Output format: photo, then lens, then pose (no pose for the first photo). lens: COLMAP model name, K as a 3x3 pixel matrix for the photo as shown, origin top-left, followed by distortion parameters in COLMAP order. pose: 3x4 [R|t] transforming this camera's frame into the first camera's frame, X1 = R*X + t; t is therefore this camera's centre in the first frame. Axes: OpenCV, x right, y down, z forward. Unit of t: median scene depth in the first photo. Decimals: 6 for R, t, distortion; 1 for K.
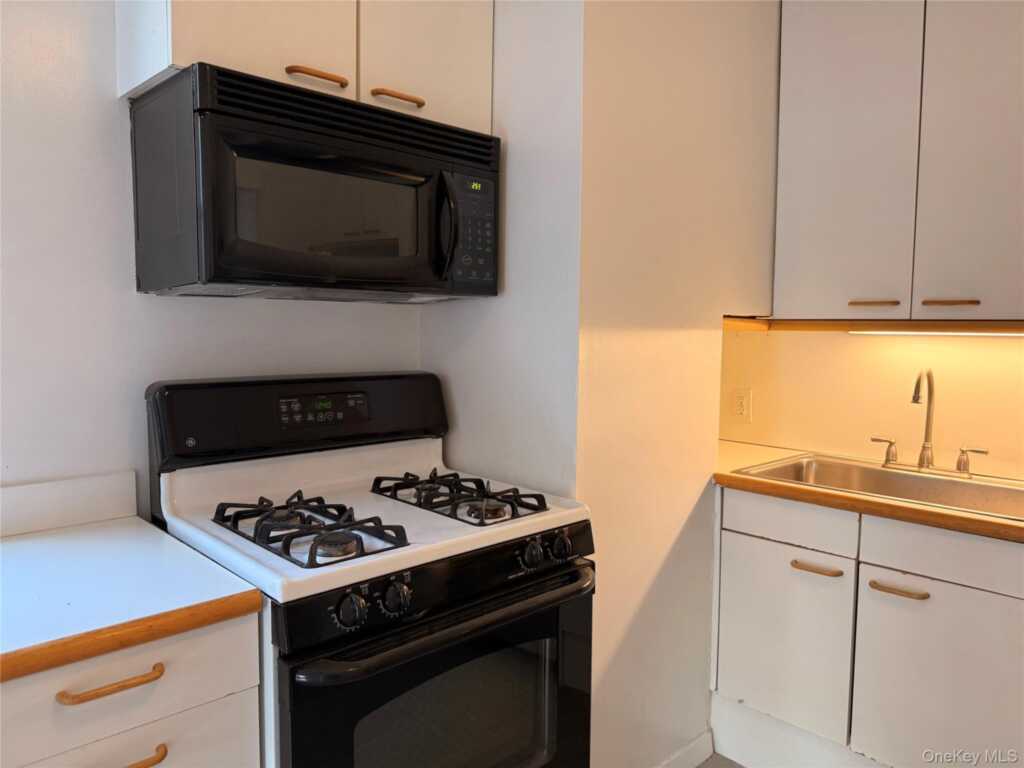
lens RADIAL K [[725.7, 0, 510.9], [0, 725.7, 387.1], [0, 0, 1]] dist [0.054331, -0.018155]
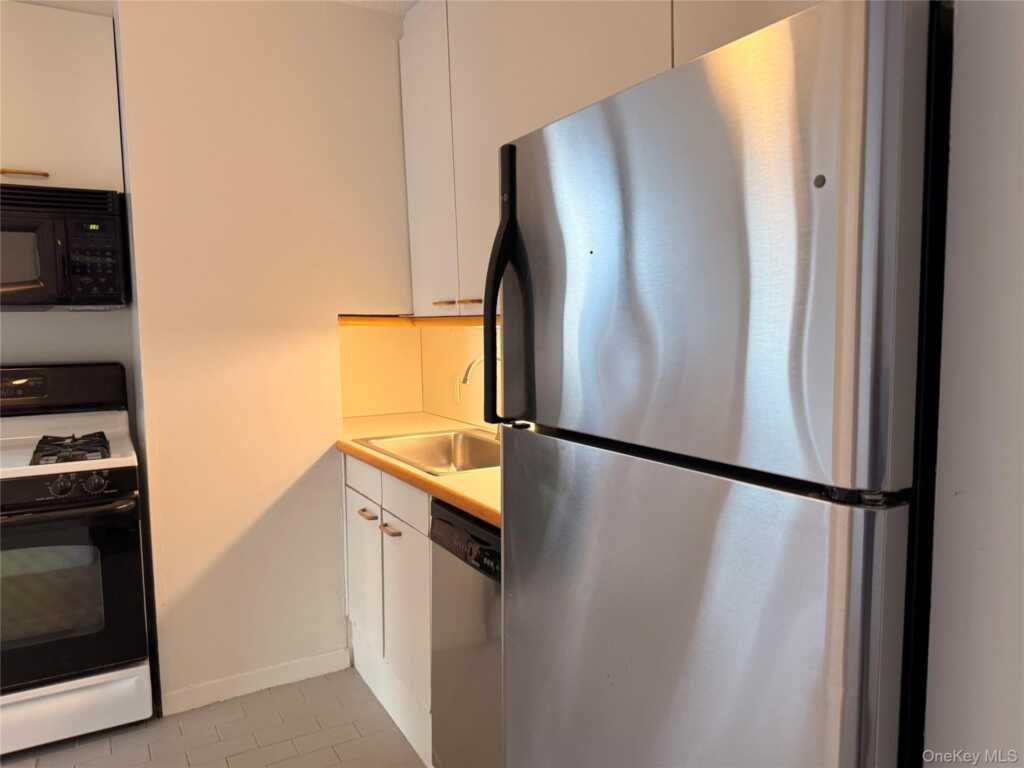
lens RADIAL K [[725.7, 0, 515.0], [0, 725.7, 383.4], [0, 0, 1]] dist [0.054331, -0.018155]
pose [[0.970411, -0.001051, -0.241457, 0.941891], [0.000318, 0.999995, -0.003073, 0.024718], [0.241459, 0.002905, 0.970407, -0.152825]]
